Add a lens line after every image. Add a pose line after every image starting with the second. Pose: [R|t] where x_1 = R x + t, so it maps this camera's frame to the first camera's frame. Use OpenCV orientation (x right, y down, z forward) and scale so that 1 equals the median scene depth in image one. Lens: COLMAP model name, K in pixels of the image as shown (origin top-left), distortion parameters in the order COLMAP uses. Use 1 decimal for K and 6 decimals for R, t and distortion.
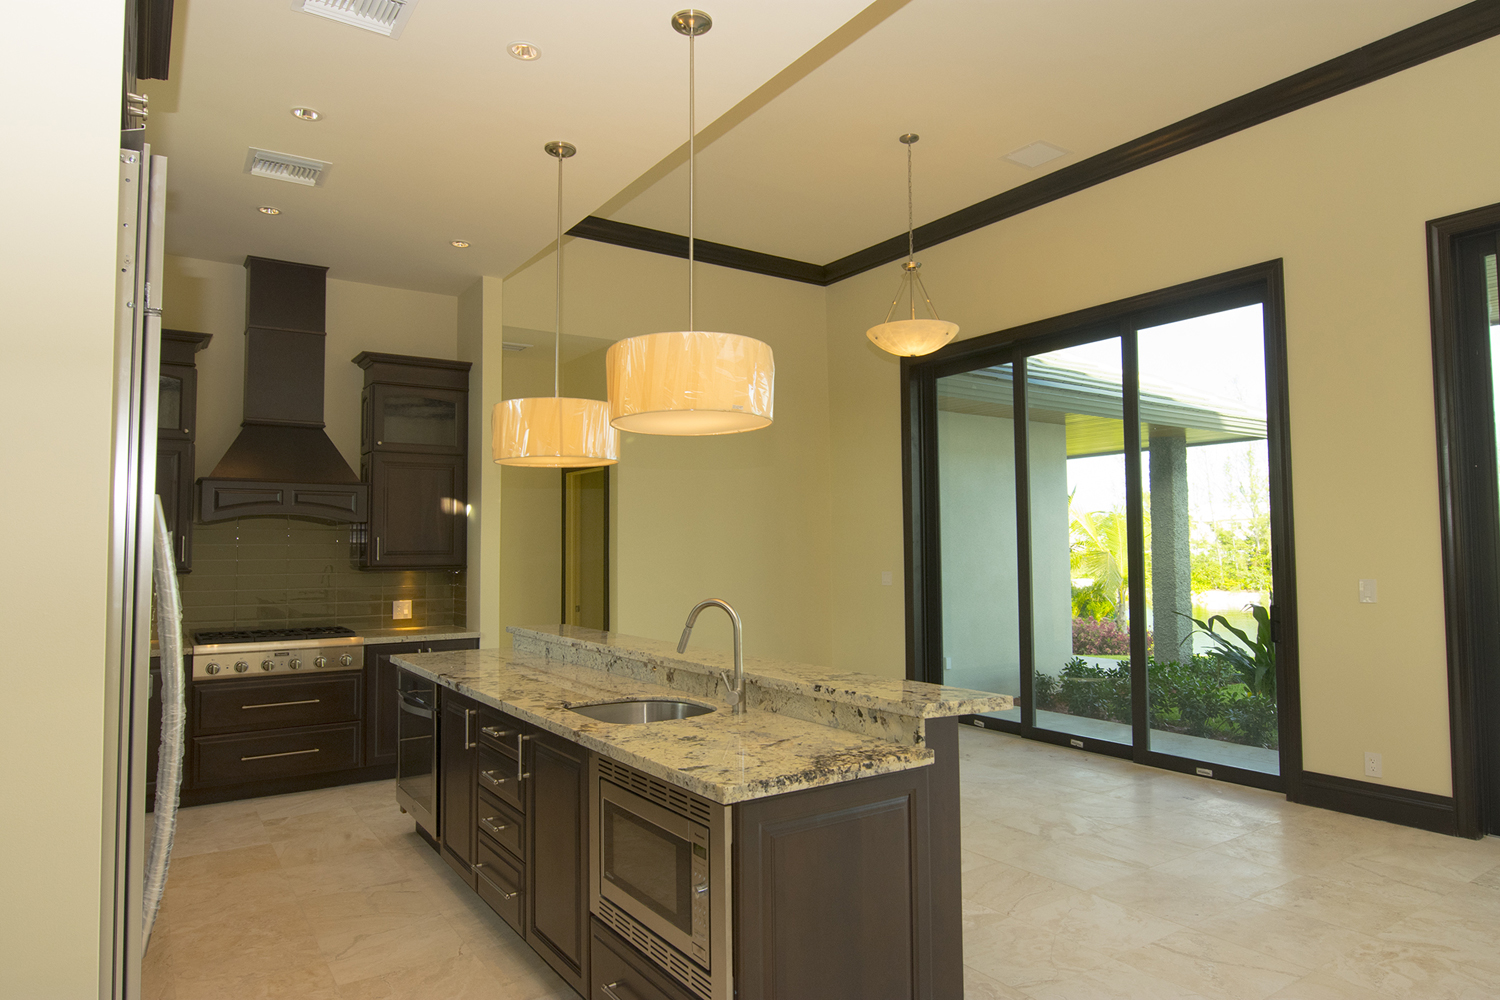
lens RADIAL K [[918.2, 0, 757.0], [0, 918.2, 498.7], [0, 0, 1]] dist [-0.013168, -0.000881]
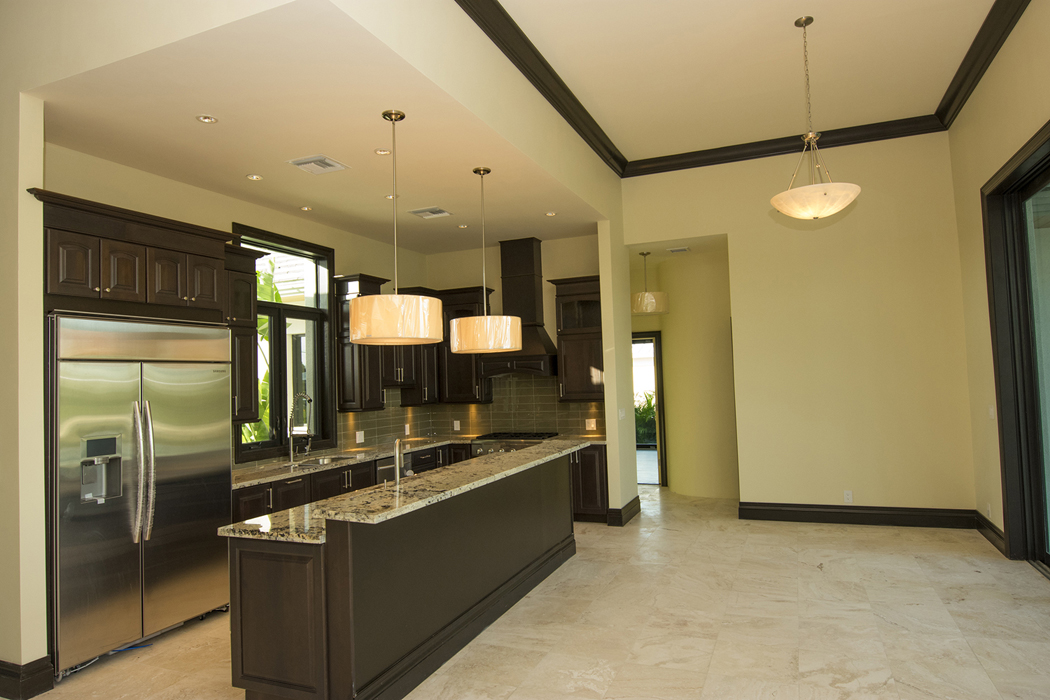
lens RADIAL K [[642.7, 0, 529.9], [0, 642.7, 349.1], [0, 0, 1]] dist [-0.013168, -0.000881]
pose [[0.549692, -0.049428, -0.833904, 0.753552], [0.077148, 0.996986, -0.008239, -0.023716], [0.831797, -0.059805, 0.551849, 0.345129]]
